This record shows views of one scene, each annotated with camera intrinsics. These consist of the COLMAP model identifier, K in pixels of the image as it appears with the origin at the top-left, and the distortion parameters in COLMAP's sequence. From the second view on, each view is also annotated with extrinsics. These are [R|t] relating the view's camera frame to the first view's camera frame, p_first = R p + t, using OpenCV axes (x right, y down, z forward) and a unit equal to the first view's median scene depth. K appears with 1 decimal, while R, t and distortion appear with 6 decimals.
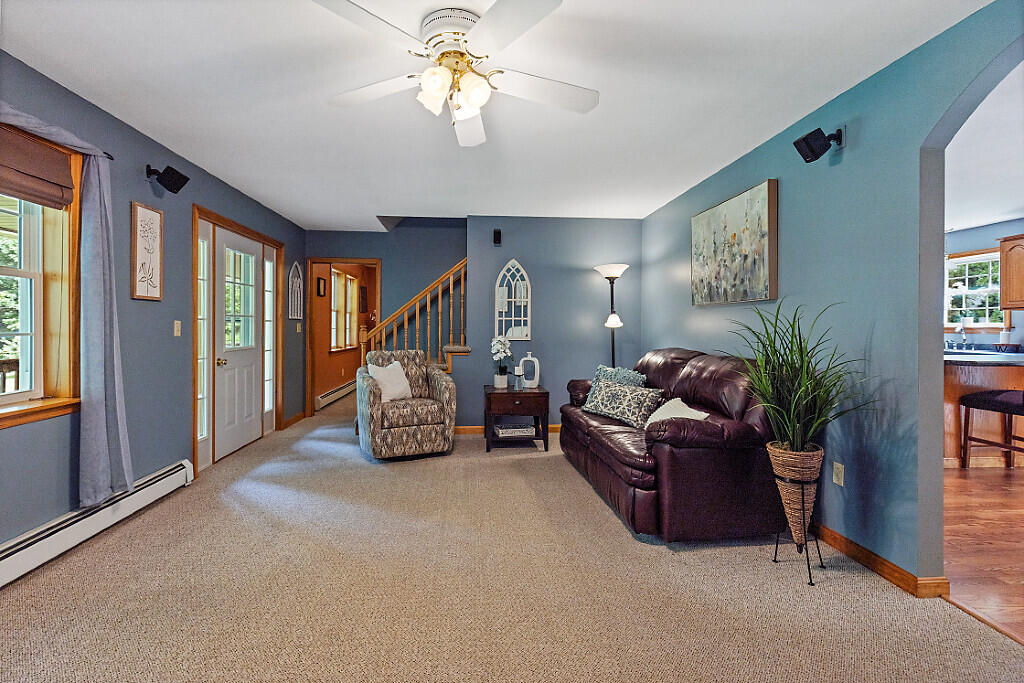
lens RADIAL K [[463.1, 0, 504.5], [0, 463.1, 328.3], [0, 0, 1]] dist [-0.000319, -0.000014]
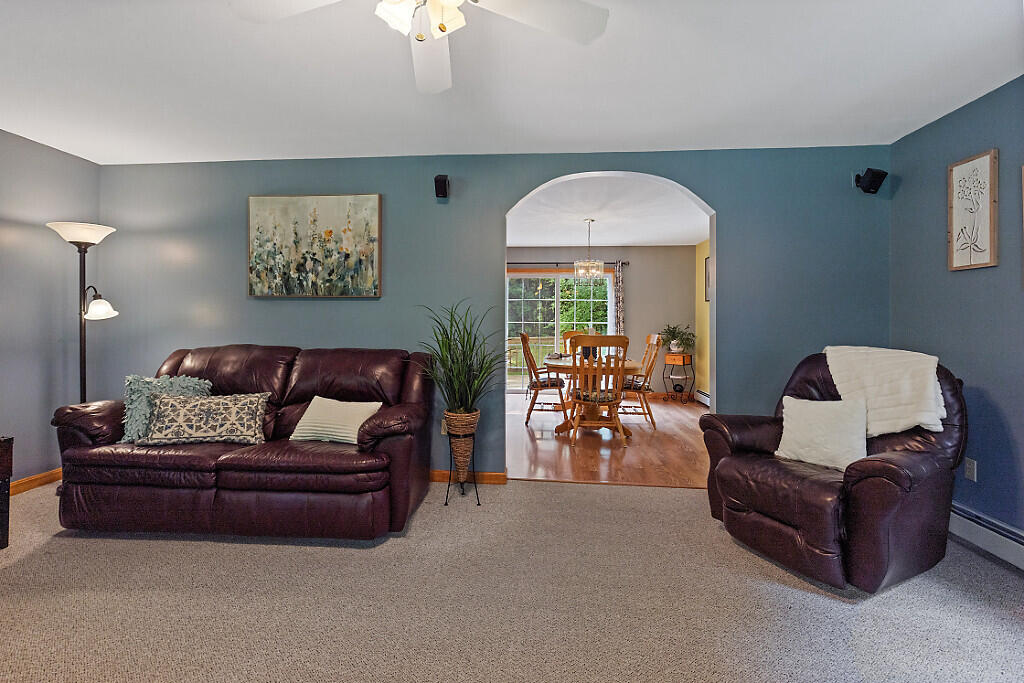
lens RADIAL K [[462.4, 0, 504.5], [0, 462.4, 319.0], [0, 0, 1]] dist [0.000148, -0.000041]
pose [[0.171723, 0.006007, 0.985127, -0.385876], [-0.004359, 0.999976, -0.005337, -0.002025], [-0.985136, -0.003378, 0.171745, 0.370941]]
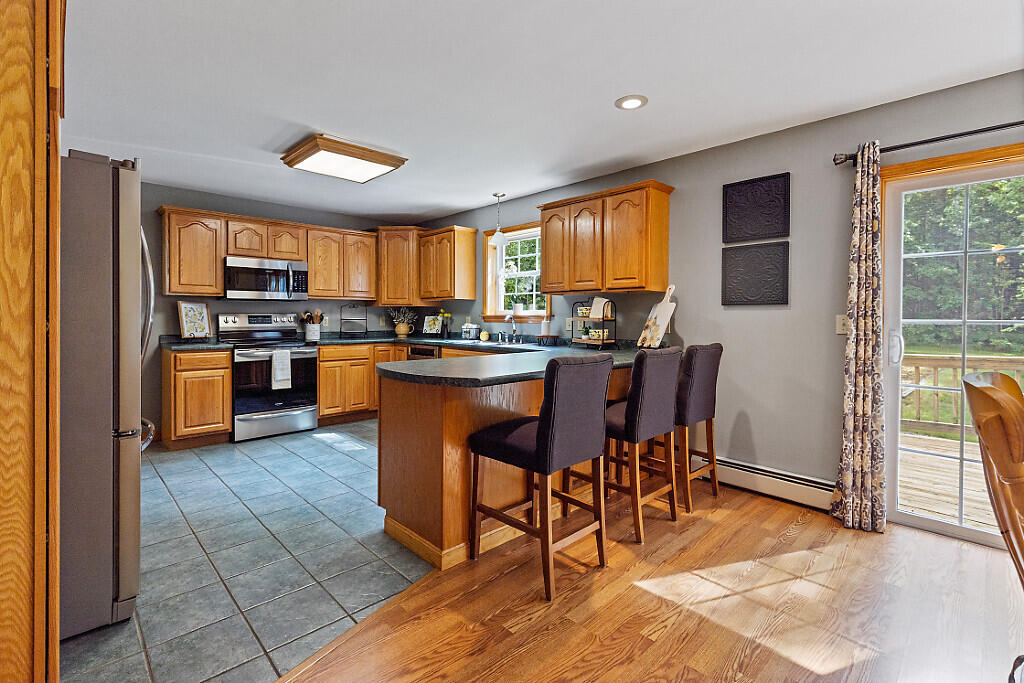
lens RADIAL K [[462.4, 0, 504.5], [0, 462.4, 319.0], [0, 0, 1]] dist [0.000148, -0.000041]
pose [[0.778273, -0.000514, 0.627926, 0.666889], [-0.004719, 0.999967, 0.006667, -0.001518], [-0.627908, -0.008152, 0.778245, 0.531452]]
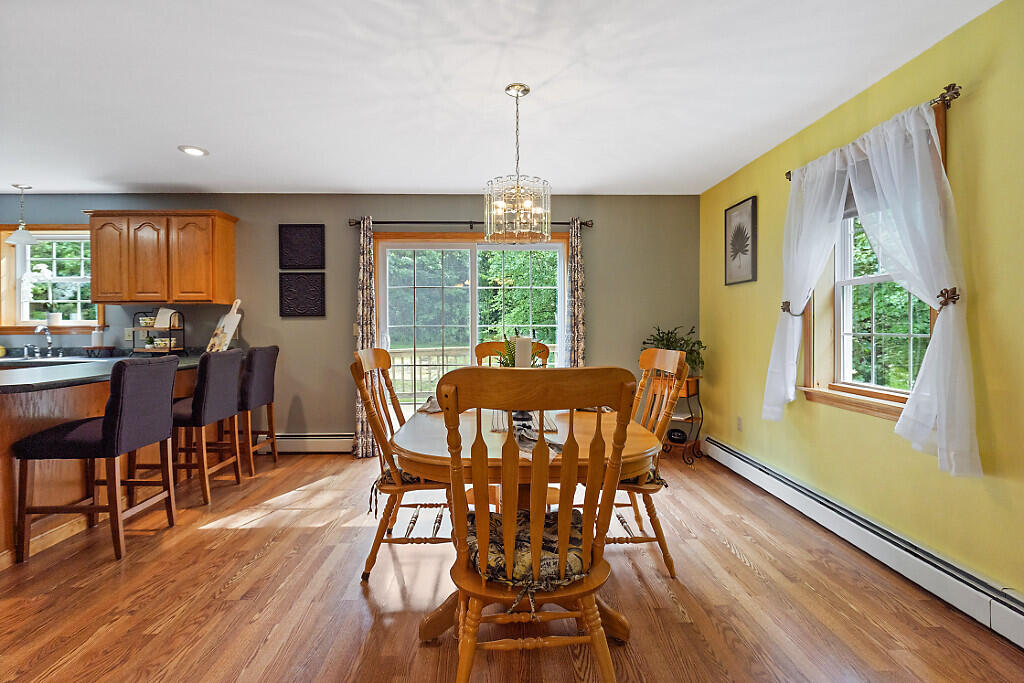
lens RADIAL K [[463.1, 0, 504.5], [0, 463.1, 328.3], [0, 0, 1]] dist [-0.000319, -0.000014]
pose [[0.059422, -0.009431, 0.998188, 0.439384], [0.005141, 0.999945, 0.009142, -0.002258], [-0.998220, 0.004588, 0.059467, 0.340937]]
